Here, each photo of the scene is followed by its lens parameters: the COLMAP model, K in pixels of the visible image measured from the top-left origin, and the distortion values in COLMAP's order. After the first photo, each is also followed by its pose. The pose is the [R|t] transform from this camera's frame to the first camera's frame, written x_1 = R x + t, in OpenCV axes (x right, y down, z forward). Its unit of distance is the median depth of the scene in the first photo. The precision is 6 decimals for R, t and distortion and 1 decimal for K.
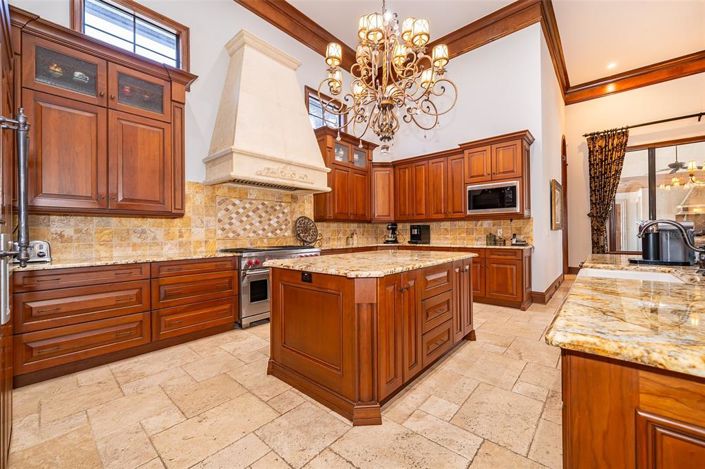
lens RADIAL K [[288.7, 0, 356.2], [0, 288.7, 227.5], [0, 0, 1]] dist [-0.003118, -0.000057]
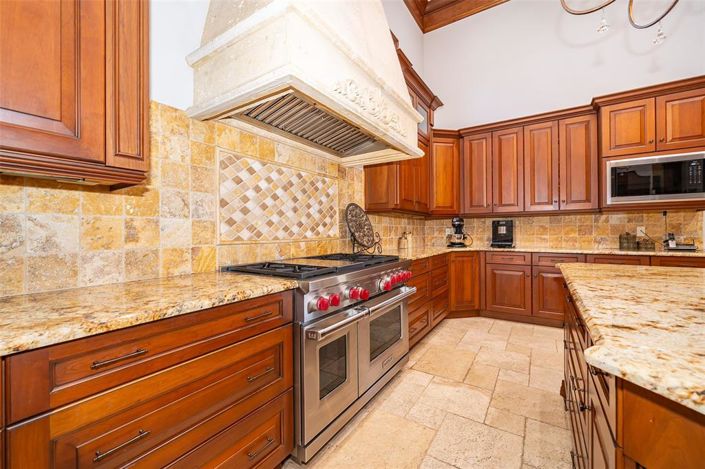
lens RADIAL K [[288.7, 0, 356.2], [0, 288.7, 227.5], [0, 0, 1]] dist [-0.003118, -0.000057]
pose [[0.988386, 0.005147, 0.151877, -0.293985], [-0.005494, 0.999983, 0.001865, 0.011050], [-0.151865, -0.002678, 0.988398, 0.456595]]
